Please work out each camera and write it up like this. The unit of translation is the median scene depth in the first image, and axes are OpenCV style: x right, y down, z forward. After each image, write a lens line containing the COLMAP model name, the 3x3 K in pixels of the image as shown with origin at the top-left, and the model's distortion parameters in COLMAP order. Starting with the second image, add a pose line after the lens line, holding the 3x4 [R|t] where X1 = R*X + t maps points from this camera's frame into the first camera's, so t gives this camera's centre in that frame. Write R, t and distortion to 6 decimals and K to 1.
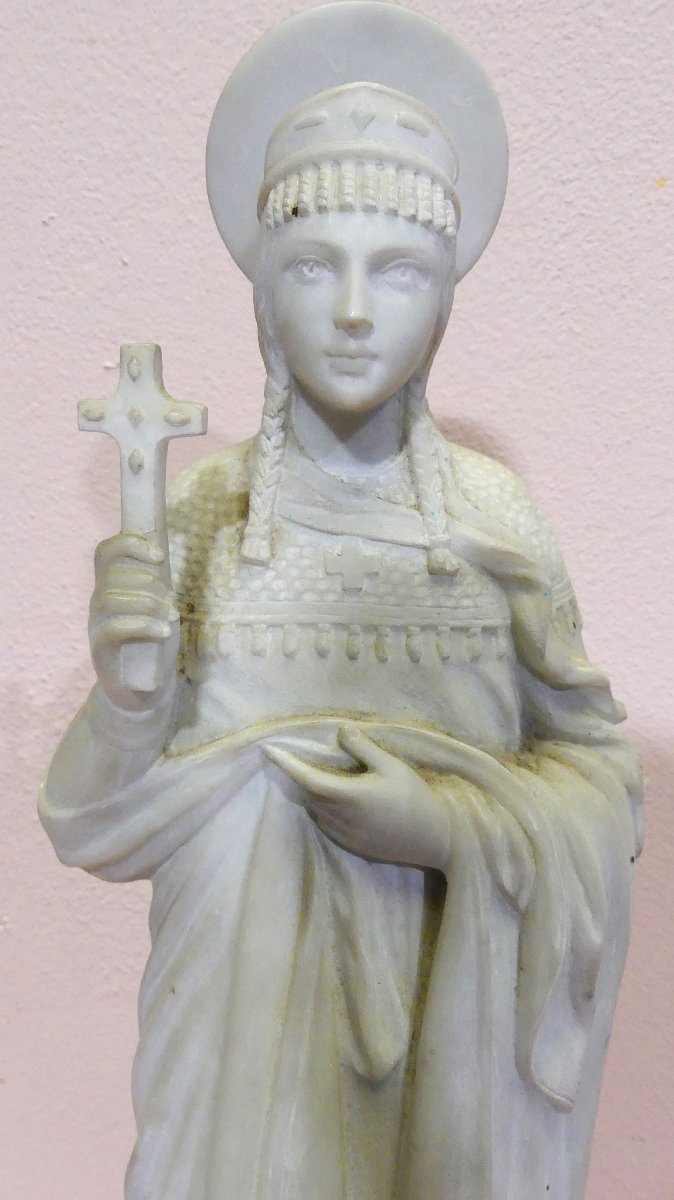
lens RADIAL K [[898.0, 0, 333.6], [0, 898.0, 595.7], [0, 0, 1]] dist [-0.030911, 0.010865]
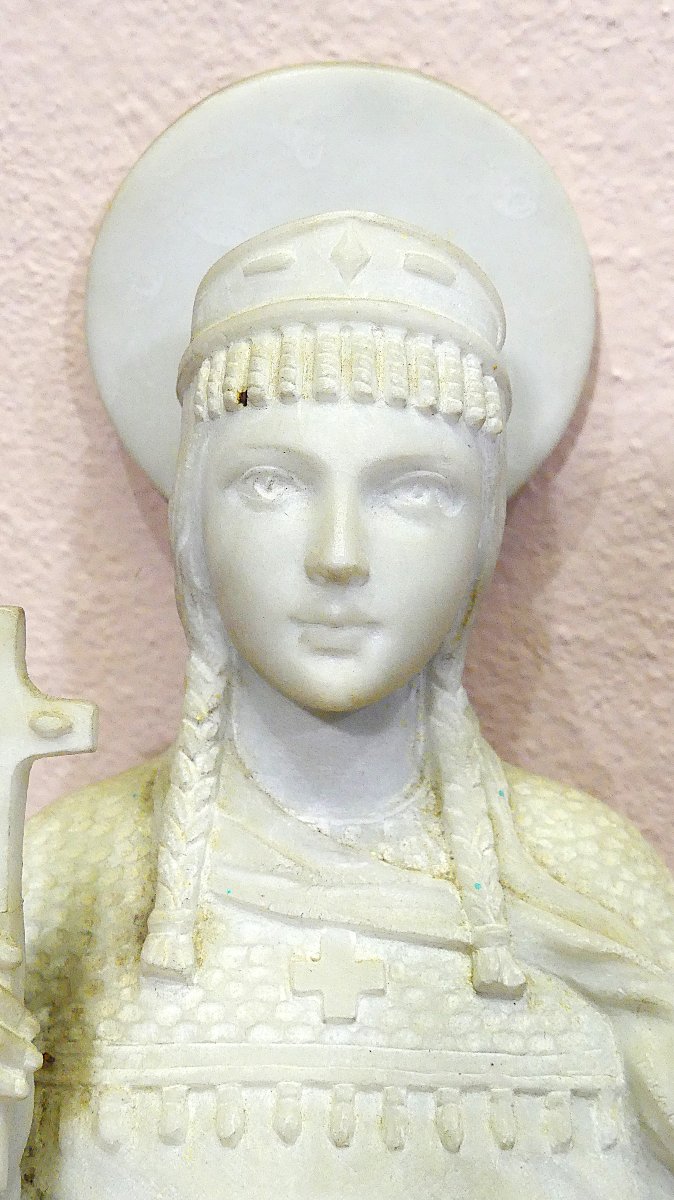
lens RADIAL K [[2318.6, 0, 347.1], [0, 2318.6, 599.1], [0, 0, 1]] dist [-0.009661, 0.000000]
pose [[0.999581, -0.002335, 0.028857, -0.015503], [0.009297, 0.969843, -0.243554, 0.089801], [-0.027418, 0.243720, 0.969458, -0.475725]]
